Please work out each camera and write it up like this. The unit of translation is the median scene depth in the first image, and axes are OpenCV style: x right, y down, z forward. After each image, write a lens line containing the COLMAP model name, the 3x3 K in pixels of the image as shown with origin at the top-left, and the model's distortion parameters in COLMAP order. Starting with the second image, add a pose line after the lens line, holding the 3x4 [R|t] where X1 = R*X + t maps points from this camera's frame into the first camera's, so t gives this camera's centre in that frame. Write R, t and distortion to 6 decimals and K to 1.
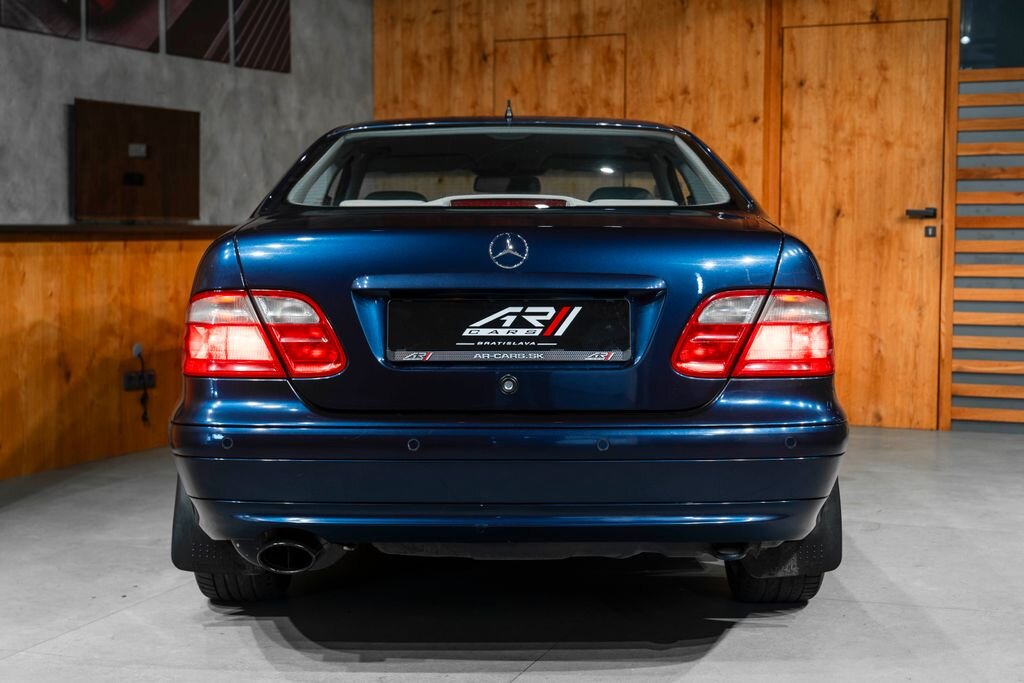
lens RADIAL K [[1568.0, 0, 512.0], [0, 1568.0, 341.5], [0, 0, 1]] dist [0.039316, -0.011241]
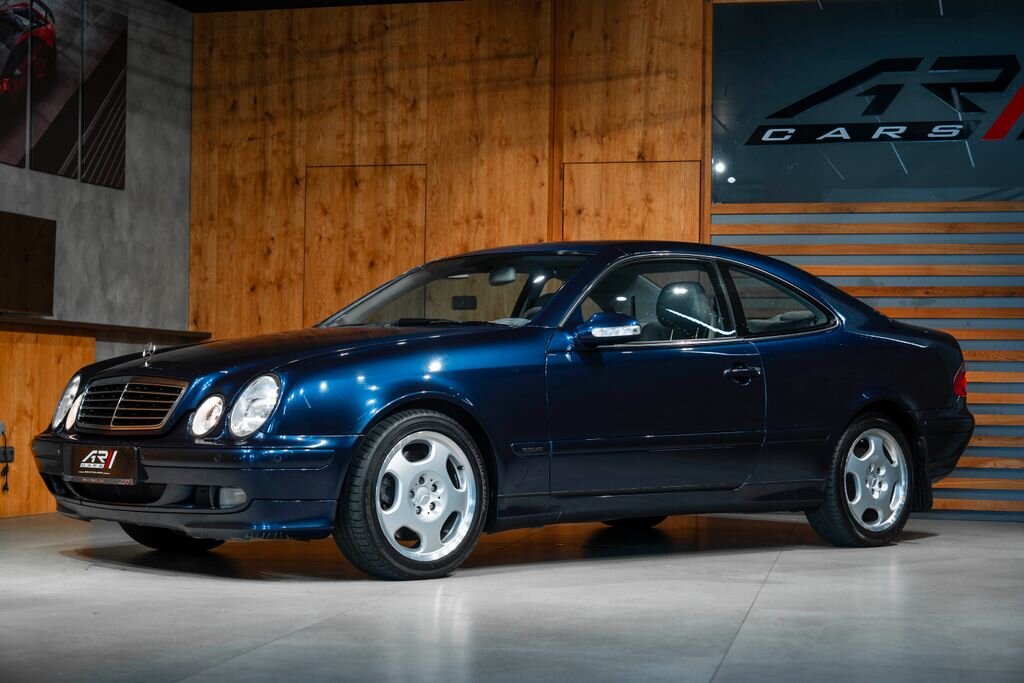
lens RADIAL K [[1923.9, 0, 534.3], [0, 1923.9, 340.7], [0, 0, 1]] dist [0.031859, -0.151166]
pose [[0.986772, 0.016134, 0.161308, -0.074215], [0.000305, 0.994849, -0.101370, 0.072525], [-0.162112, 0.100078, 0.981684, -0.367605]]
